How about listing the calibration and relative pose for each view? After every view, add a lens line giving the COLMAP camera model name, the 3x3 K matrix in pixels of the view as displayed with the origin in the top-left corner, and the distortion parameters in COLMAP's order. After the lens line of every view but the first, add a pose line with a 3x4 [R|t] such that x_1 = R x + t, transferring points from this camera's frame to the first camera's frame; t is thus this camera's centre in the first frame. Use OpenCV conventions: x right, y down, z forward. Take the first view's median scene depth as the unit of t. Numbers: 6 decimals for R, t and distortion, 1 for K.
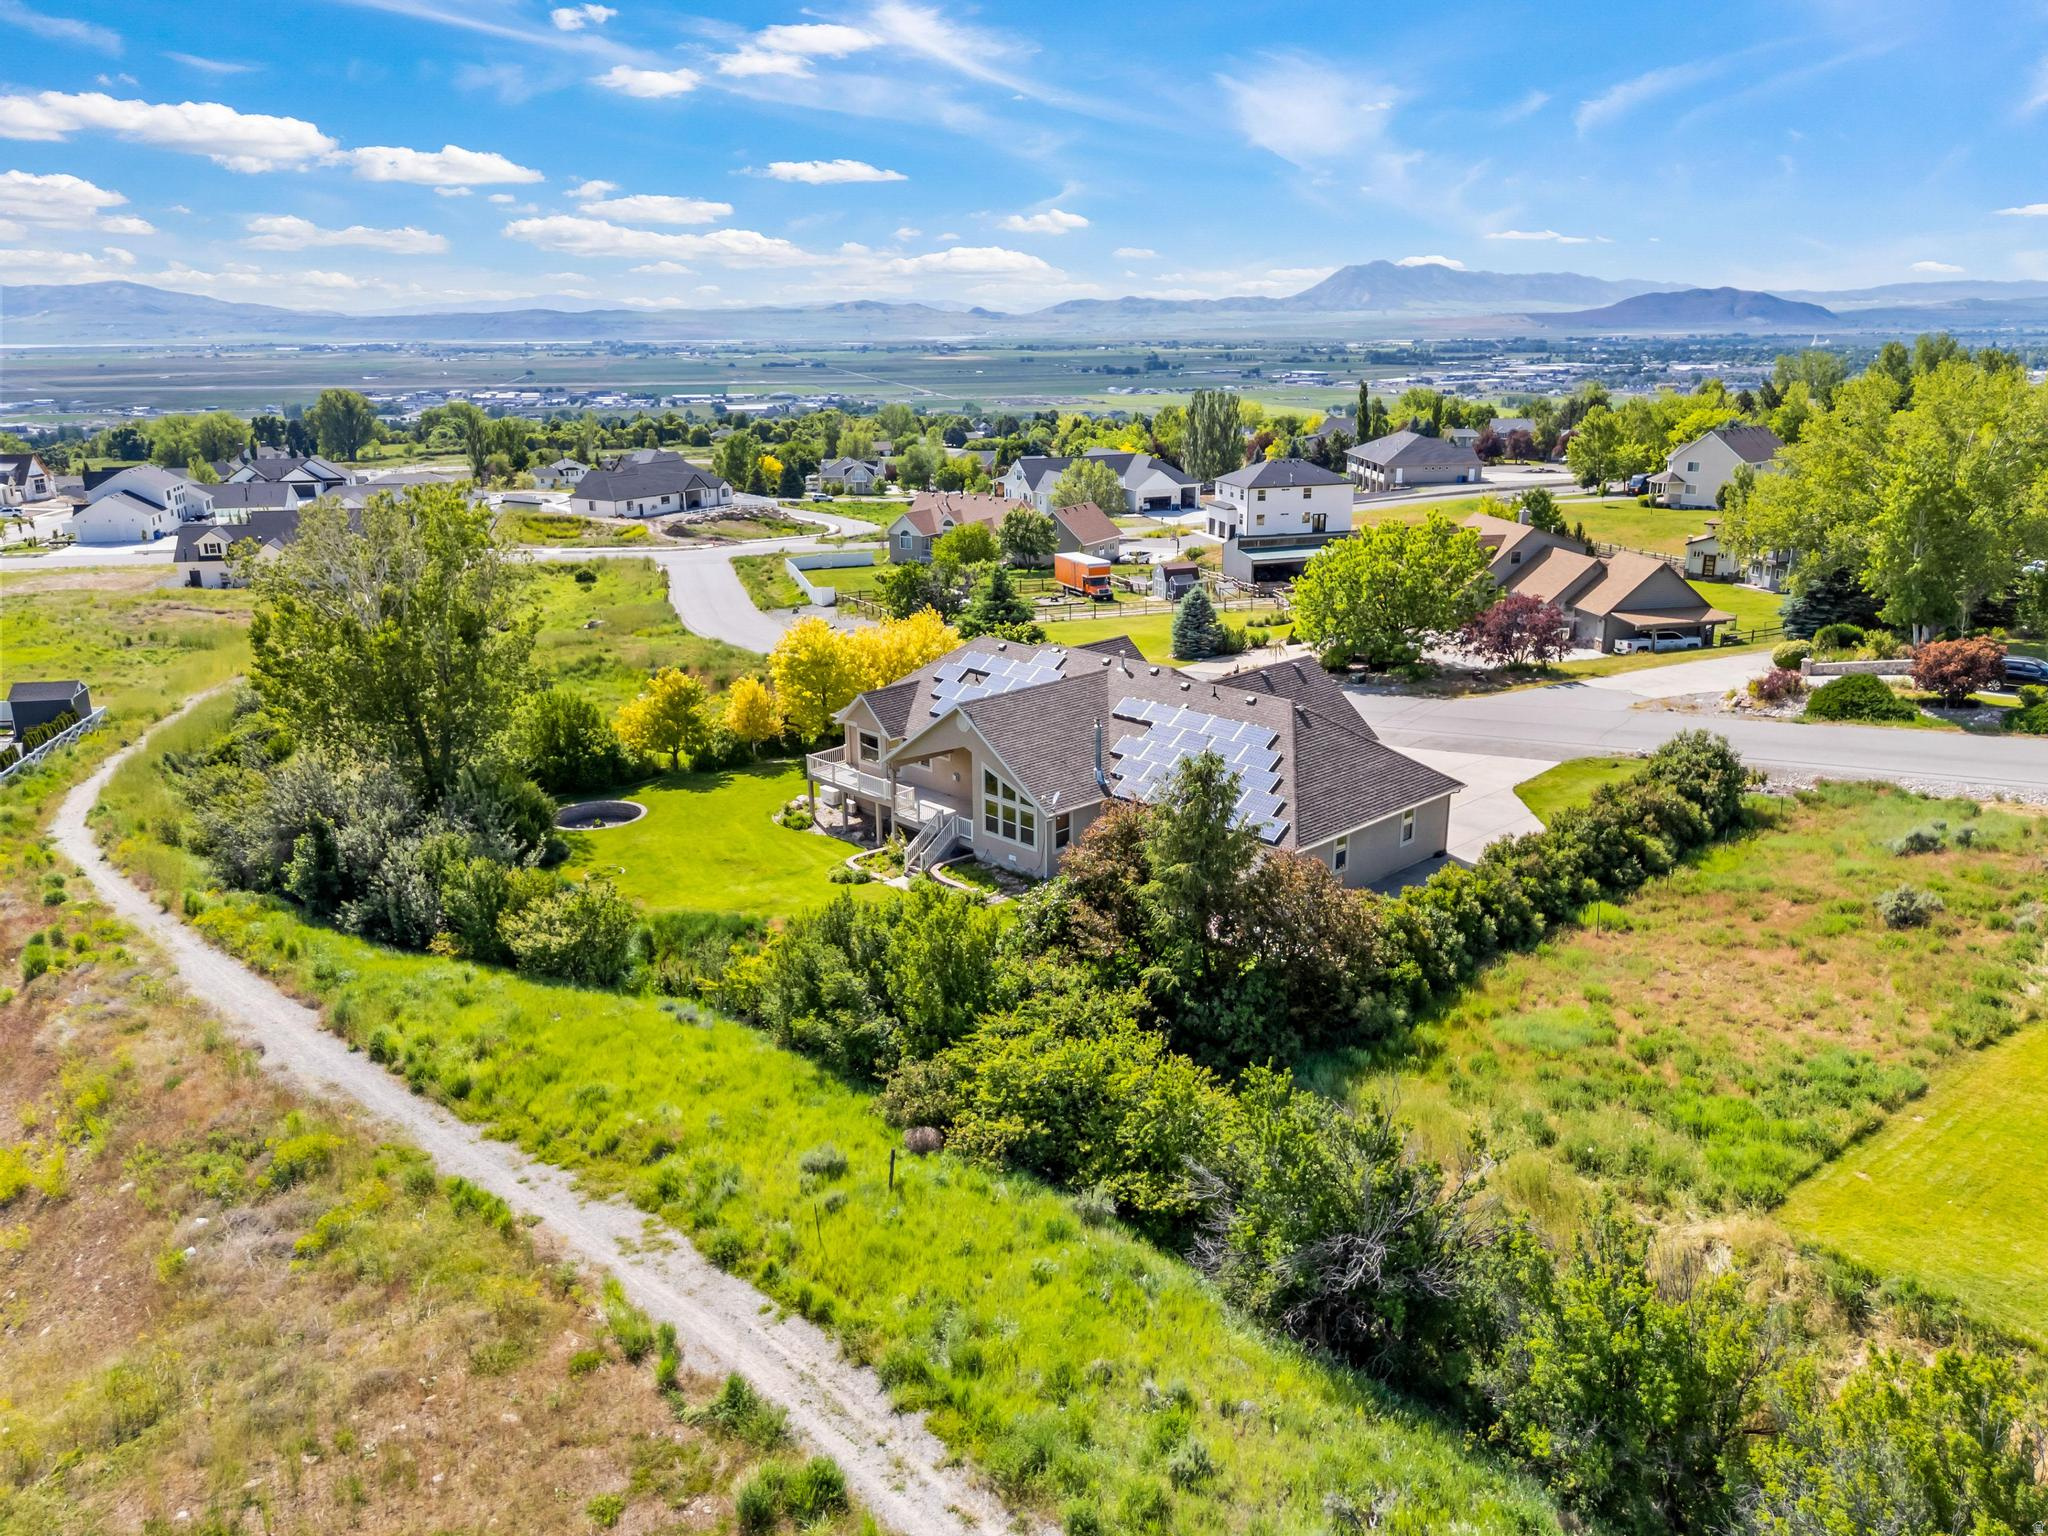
lens RADIAL K [[1517.8, 0, 1035.7], [0, 1517.8, 732.1], [0, 0, 1]] dist [0.094681, -0.110250]
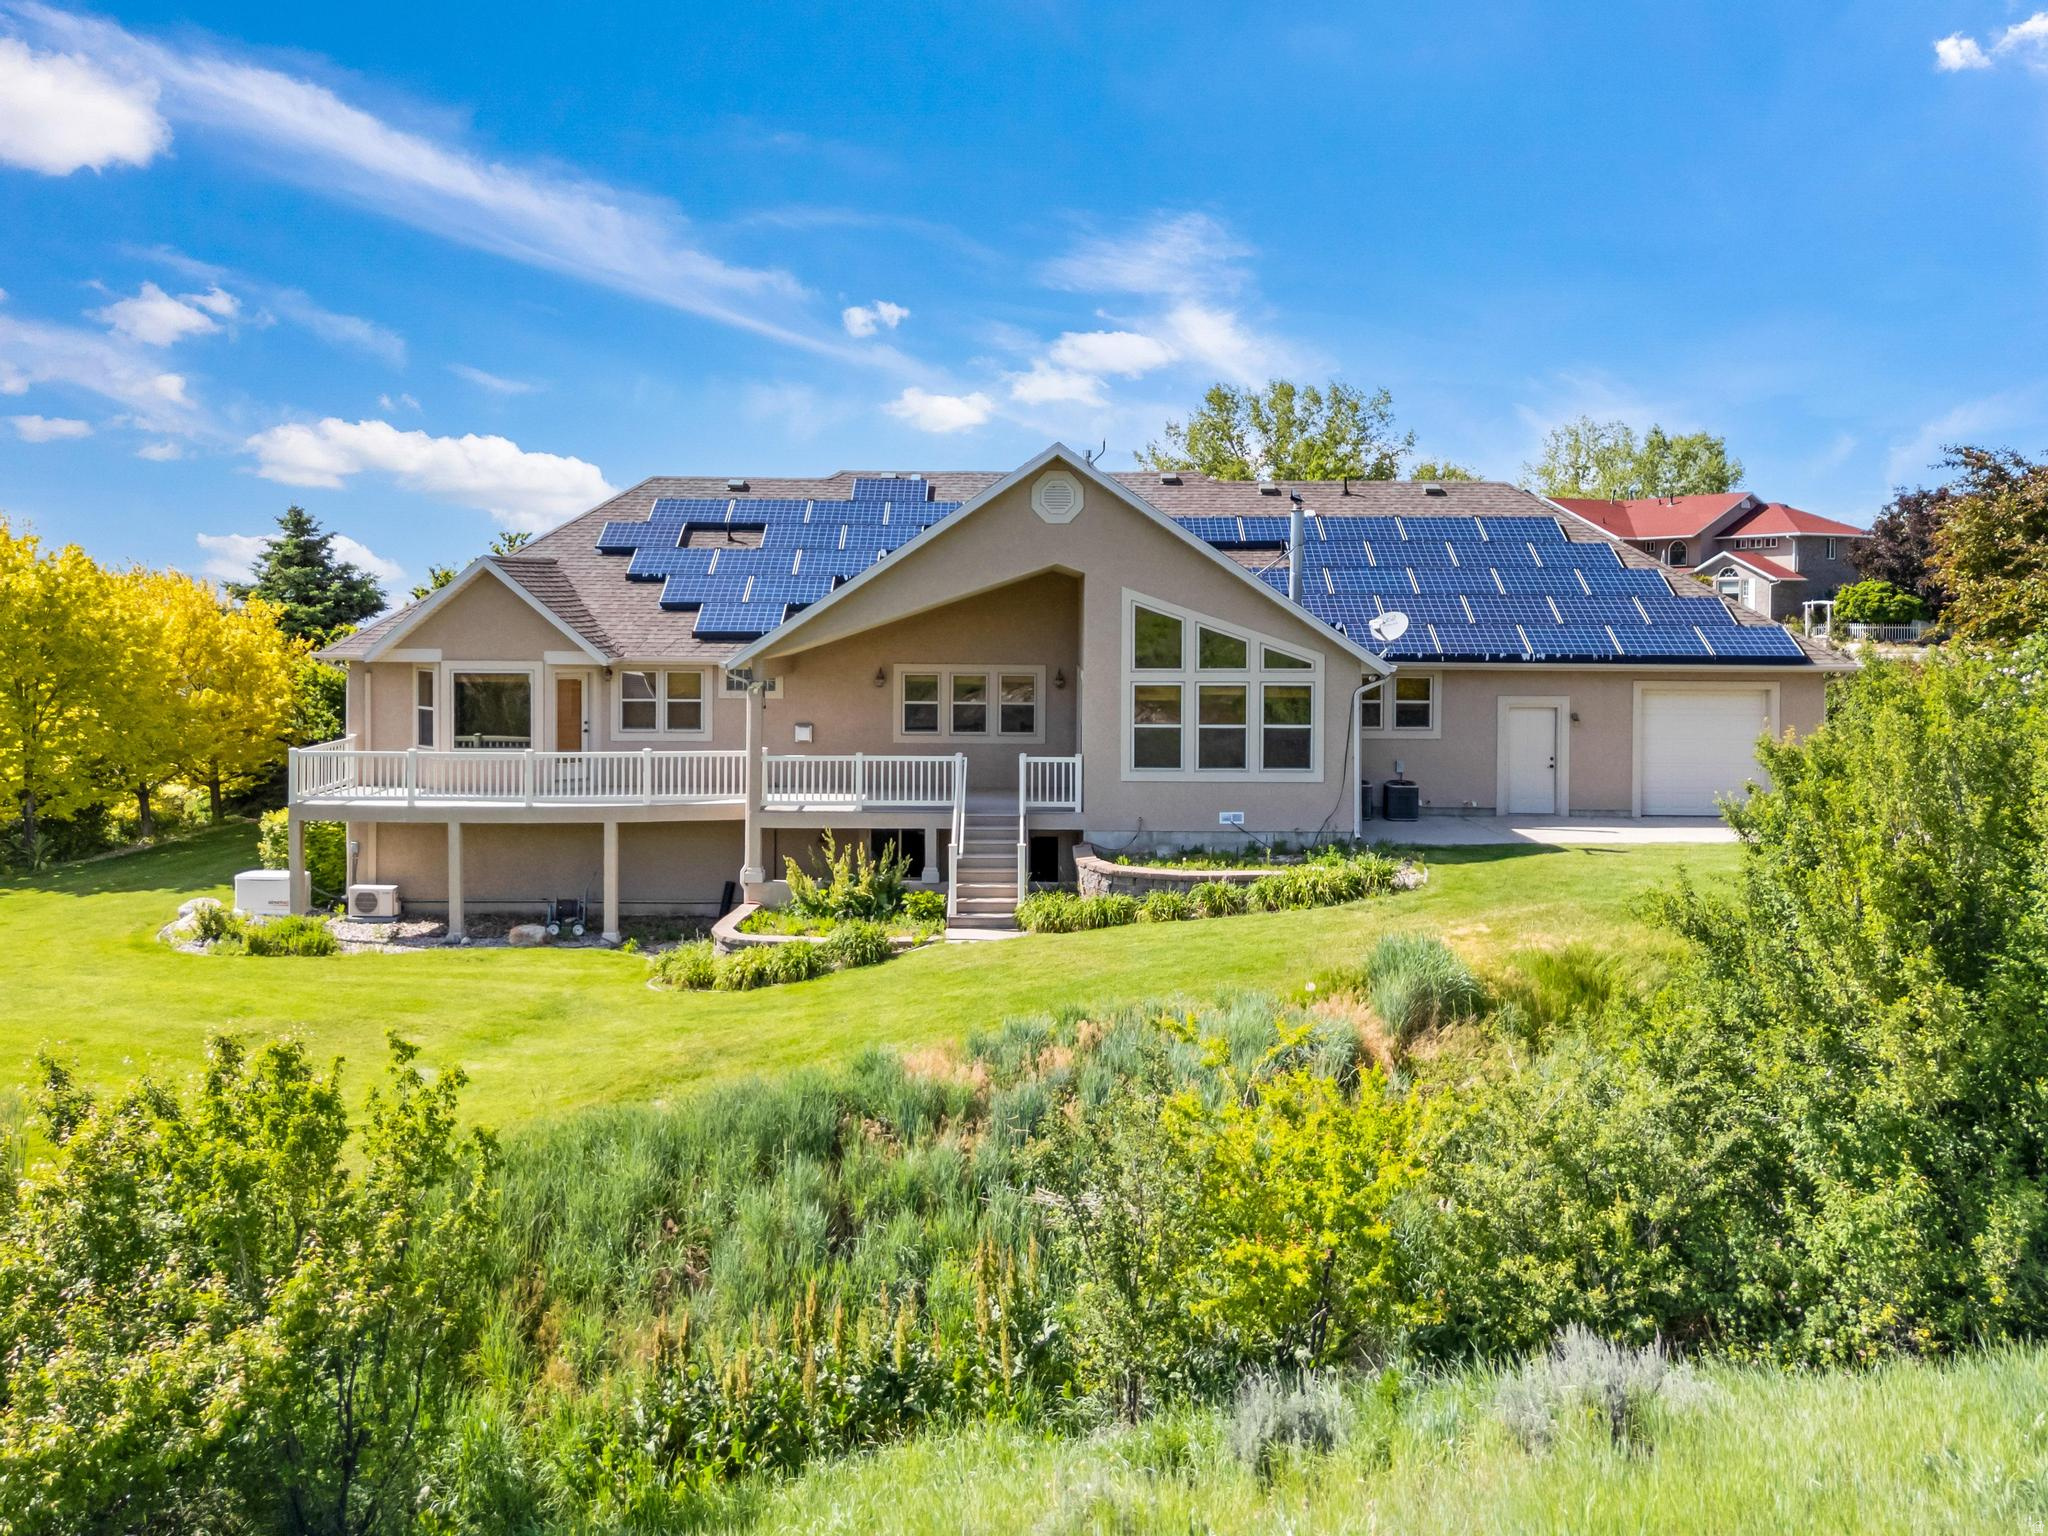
lens RADIAL K [[1563.6, 0, 1030.5], [0, 1563.6, 636.0], [0, 0, 1]] dist [0.045639, -0.006305]
pose [[0.695876, 0.001146, 0.718161, -0.306912], [0.178622, 0.968298, -0.174624, 0.087275], [-0.695594, 0.249796, 0.673610, 0.661129]]
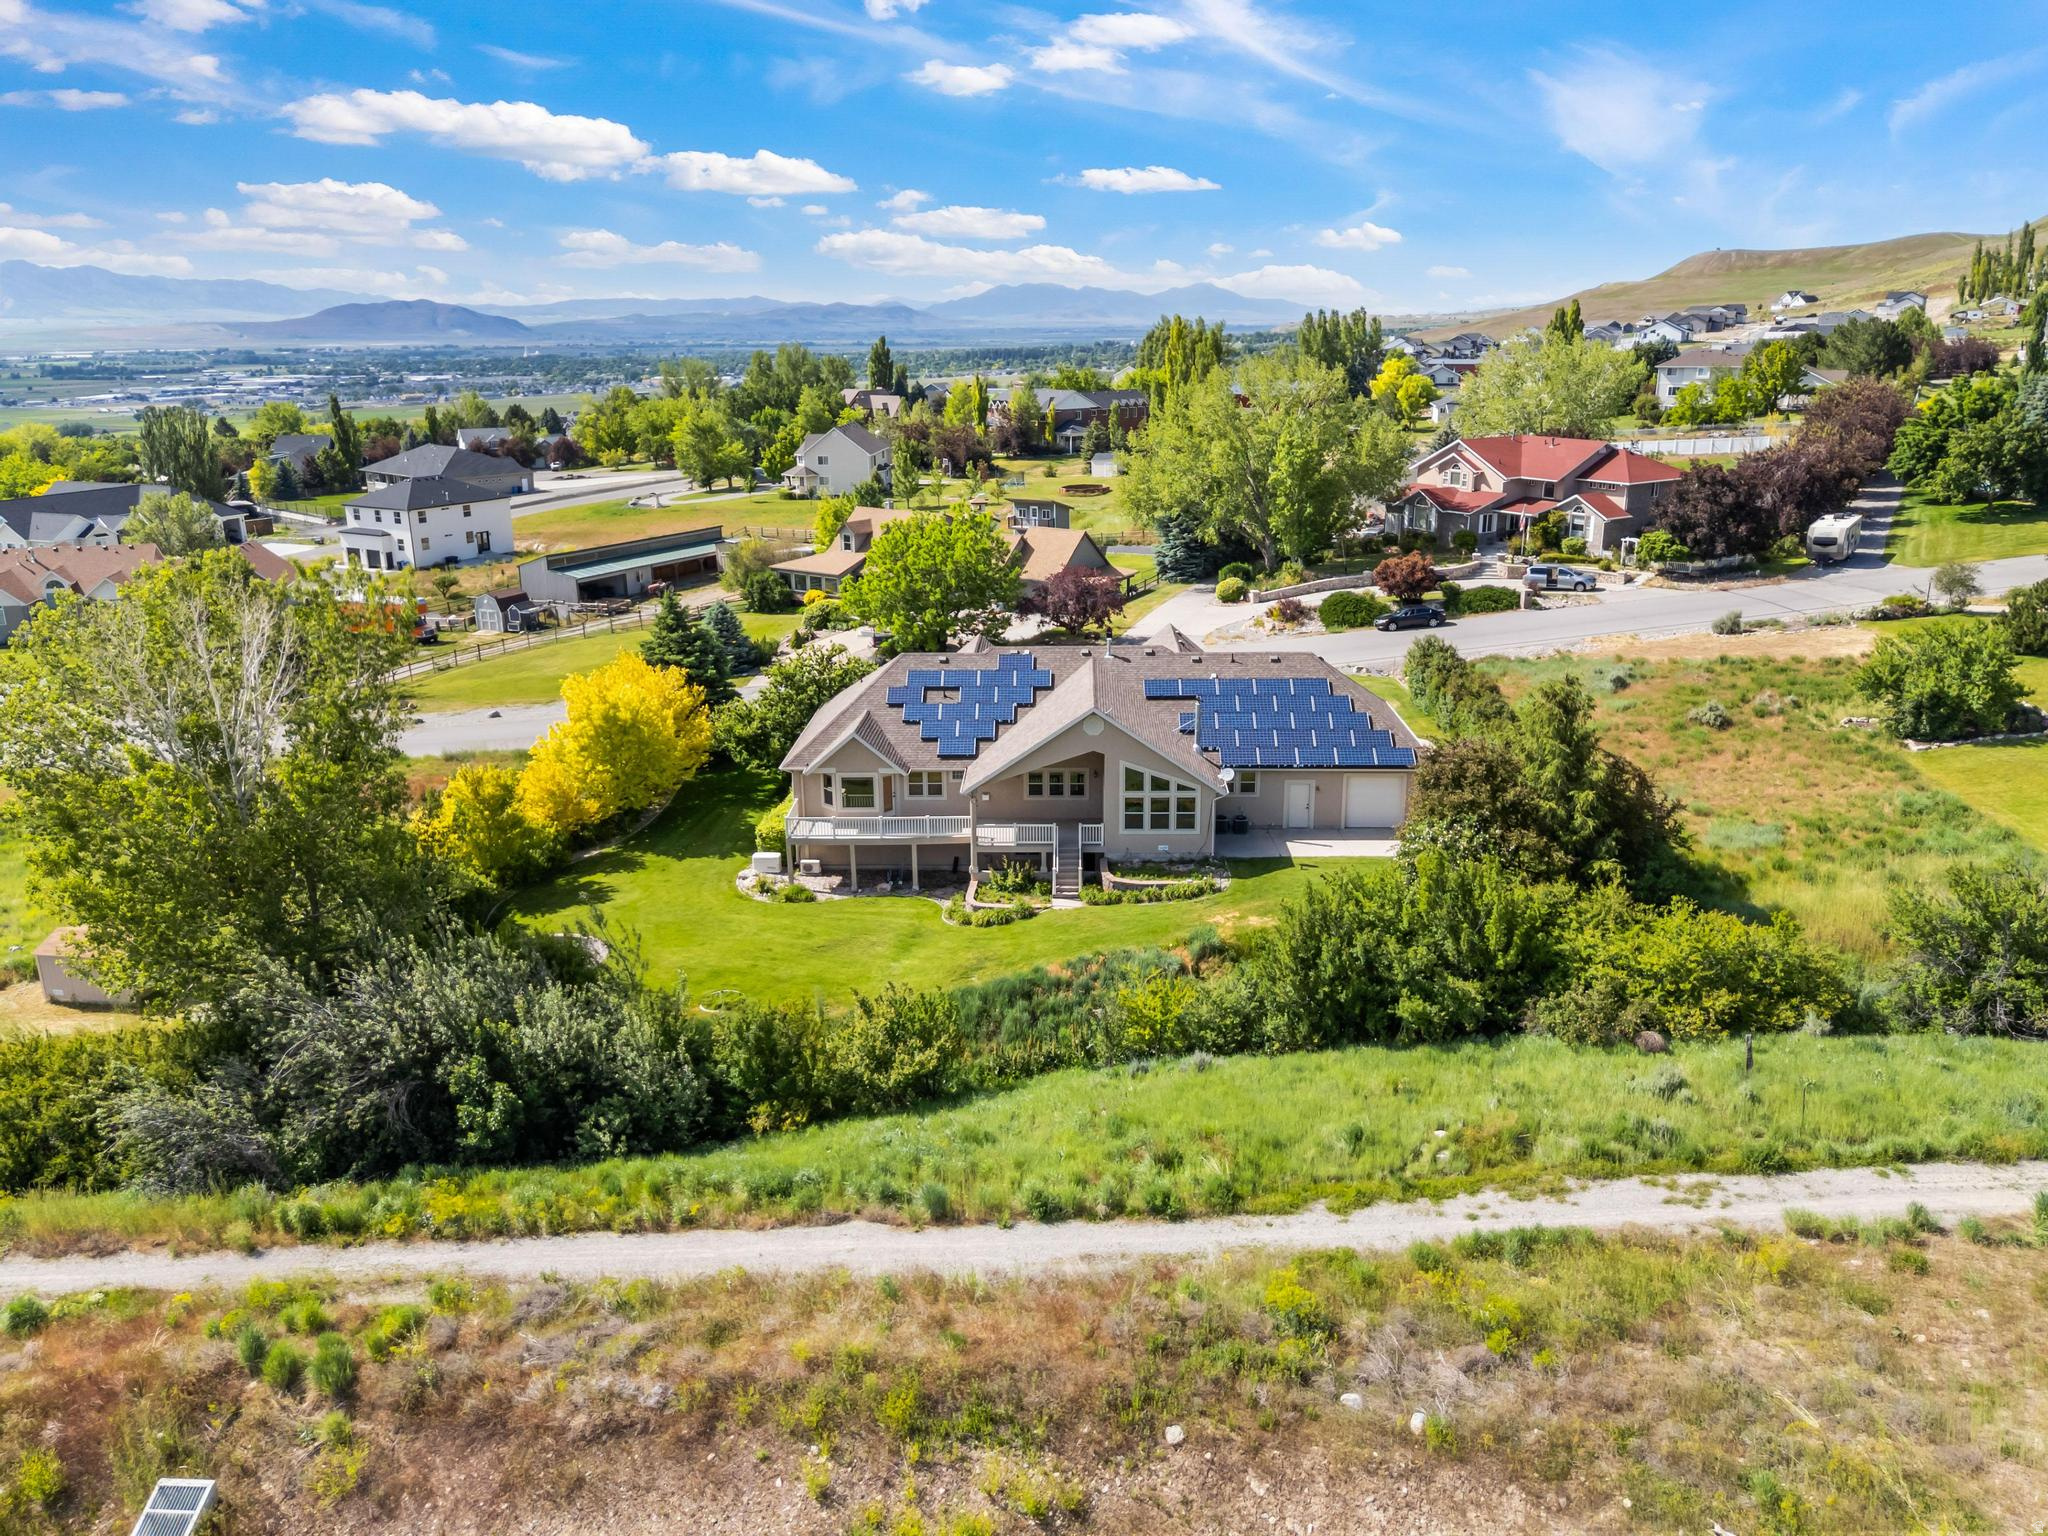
lens RADIAL K [[1517.8, 0, 1035.7], [0, 1517.8, 732.1], [0, 0, 1]] dist [0.094681, -0.110250]
pose [[0.714687, -0.182763, 0.675144, -0.654752], [0.187404, 0.980002, 0.066909, -0.066617], [-0.673871, 0.078706, 0.734645, 0.275818]]
